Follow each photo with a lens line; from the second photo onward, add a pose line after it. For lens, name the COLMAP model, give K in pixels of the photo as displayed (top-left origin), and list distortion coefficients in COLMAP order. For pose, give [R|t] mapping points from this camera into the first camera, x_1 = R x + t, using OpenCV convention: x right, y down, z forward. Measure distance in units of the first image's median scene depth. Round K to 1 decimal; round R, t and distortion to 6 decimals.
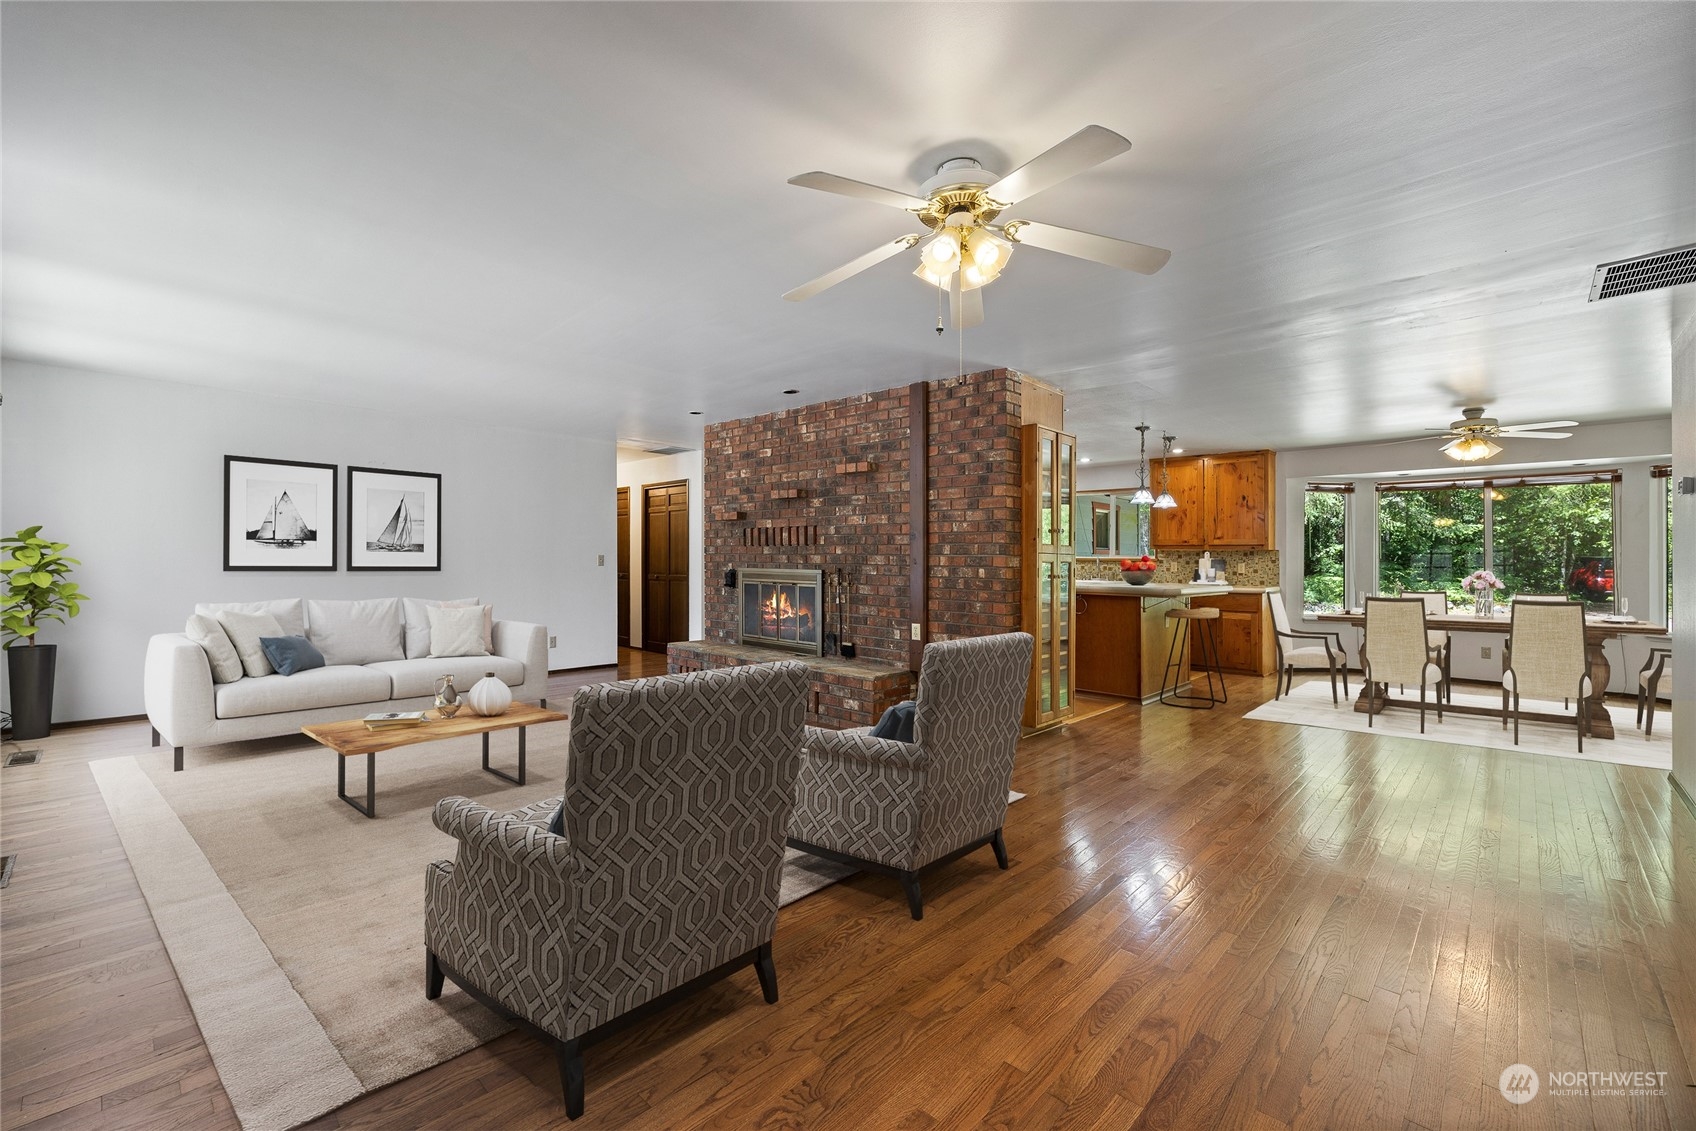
lens RADIAL K [[668.9, 0, 844.0], [0, 668.9, 548.8], [0, 0, 1]] dist [-0.003743, -0.000037]
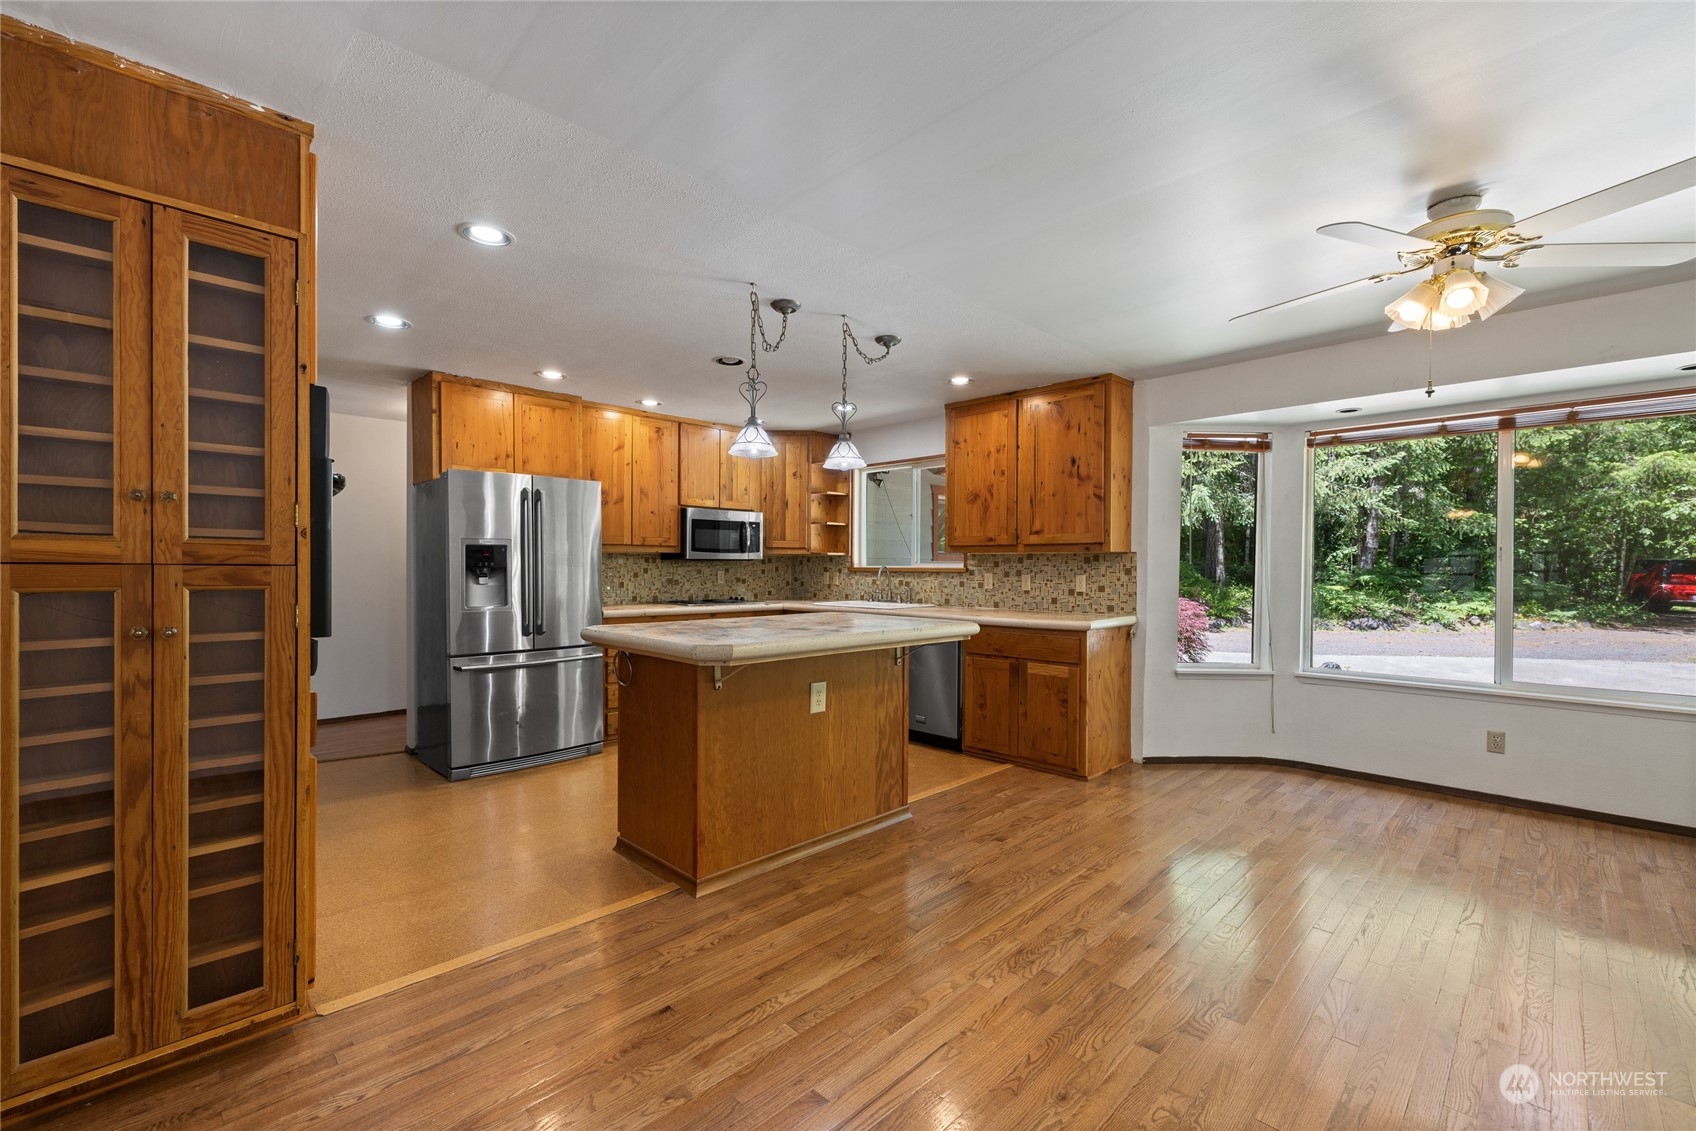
lens RADIAL K [[668.9, 0, 860.8], [0, 668.9, 575.8], [0, 0, 1]] dist [-0.003743, -0.000037]
pose [[0.999692, -0.005088, -0.024300, 0.420323], [0.005831, 0.999516, 0.030569, 0.003189], [0.024133, -0.030701, 0.999237, 0.411277]]
